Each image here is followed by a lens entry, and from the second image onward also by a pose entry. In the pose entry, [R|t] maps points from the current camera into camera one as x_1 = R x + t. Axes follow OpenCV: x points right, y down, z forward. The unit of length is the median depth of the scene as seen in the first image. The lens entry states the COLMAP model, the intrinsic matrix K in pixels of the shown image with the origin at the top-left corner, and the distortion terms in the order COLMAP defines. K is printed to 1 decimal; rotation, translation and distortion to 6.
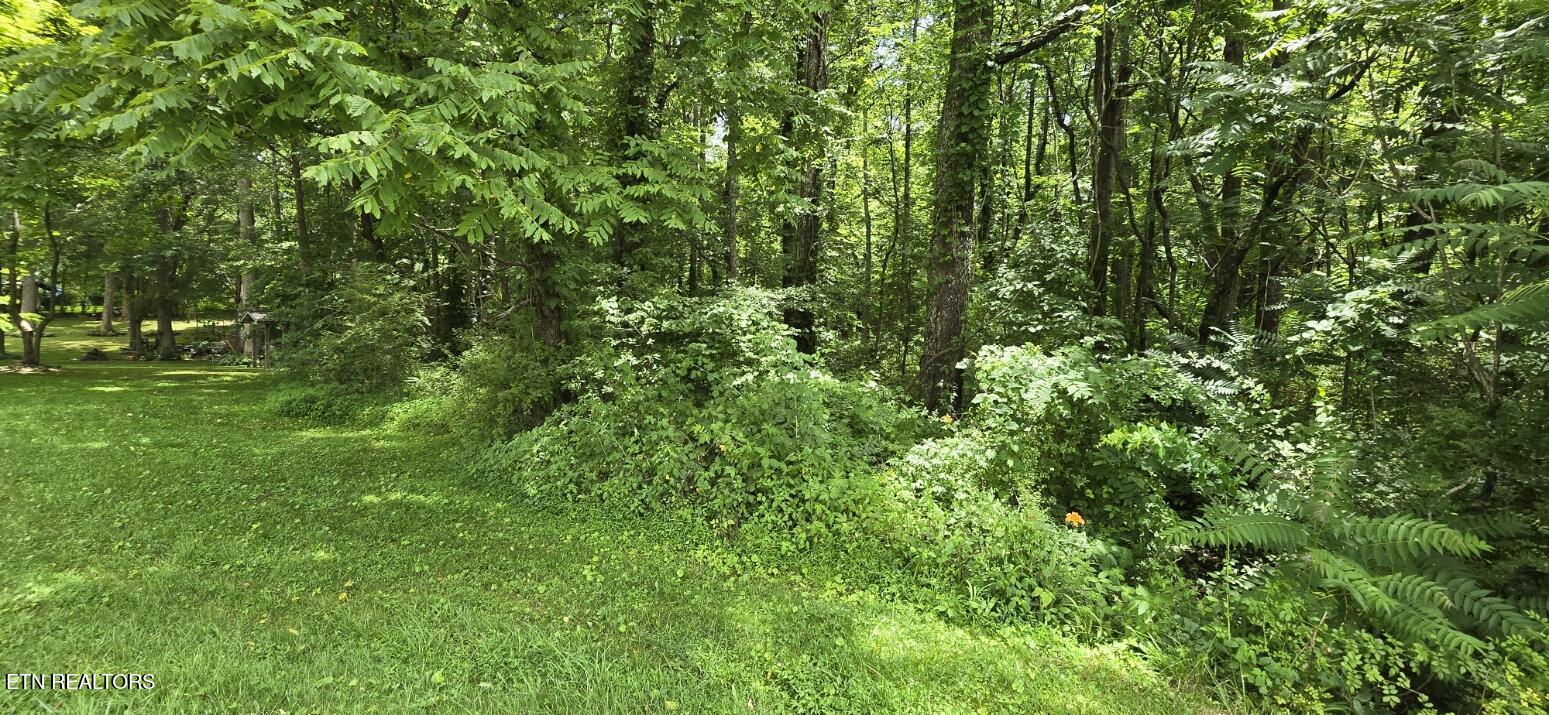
lens RADIAL K [[638.0, 0, 774.6], [0, 638.0, 357.7], [0, 0, 1]] dist [-0.003055, 0.000190]
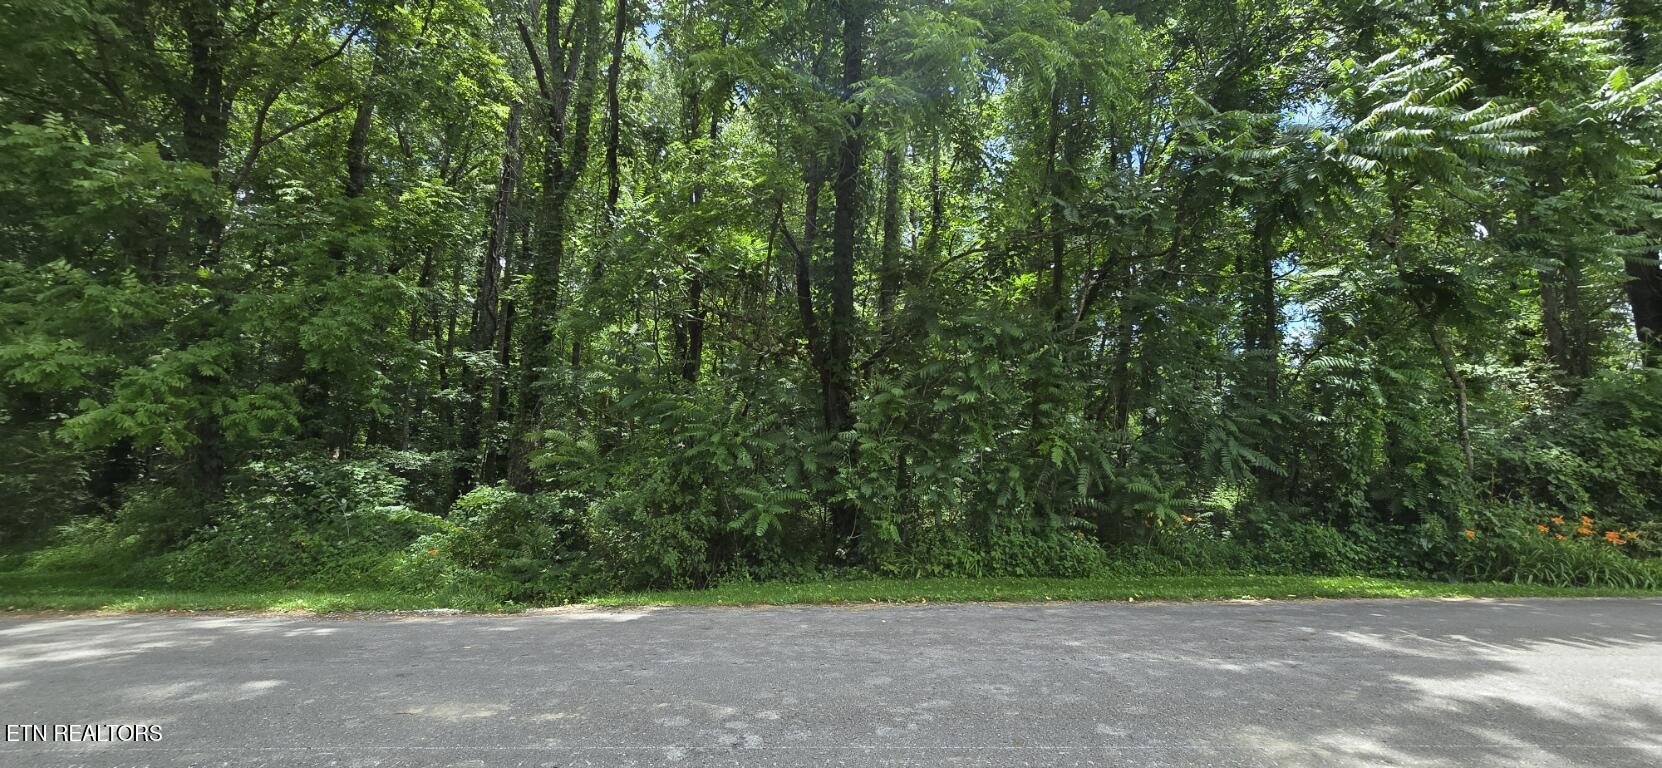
lens RADIAL K [[684.5, 0, 831.4], [0, 684.5, 385.9], [0, 0, 1]] dist [-0.003055, 0.000190]
pose [[0.940109, 0.045606, 0.337809, 0.752840], [0.019701, 0.982083, -0.187415, 0.105278], [-0.340304, 0.182846, 0.922367, -1.608072]]
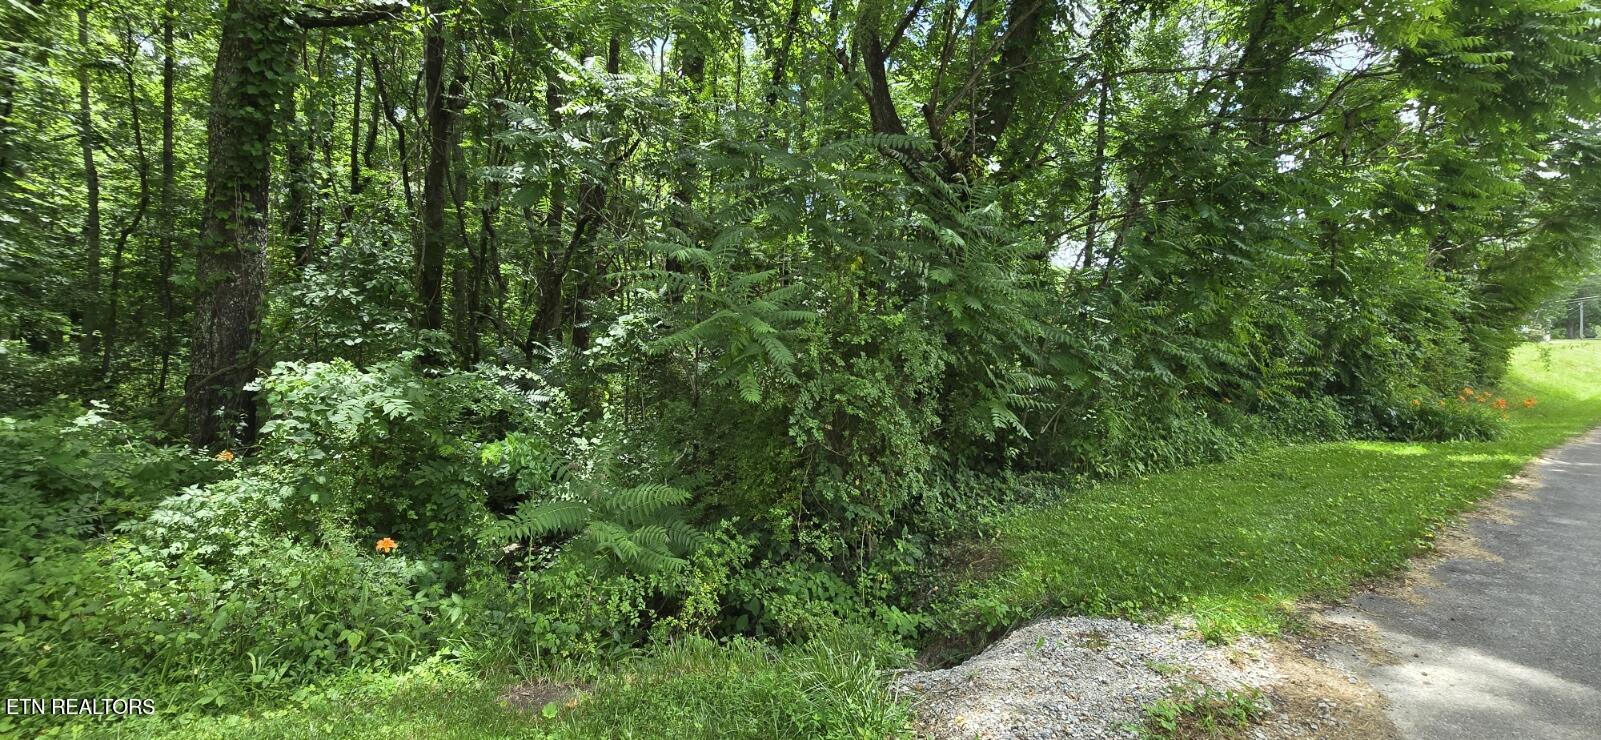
lens RADIAL K [[659.4, 0, 798.7], [0, 659.4, 362.0], [0, 0, 1]] dist [-0.003055, 0.000190]
pose [[0.570821, -0.015295, 0.820932, 0.015380], [0.027004, 0.999635, -0.000153, -0.000602], [-0.820630, 0.022256, 0.571026, -0.044759]]
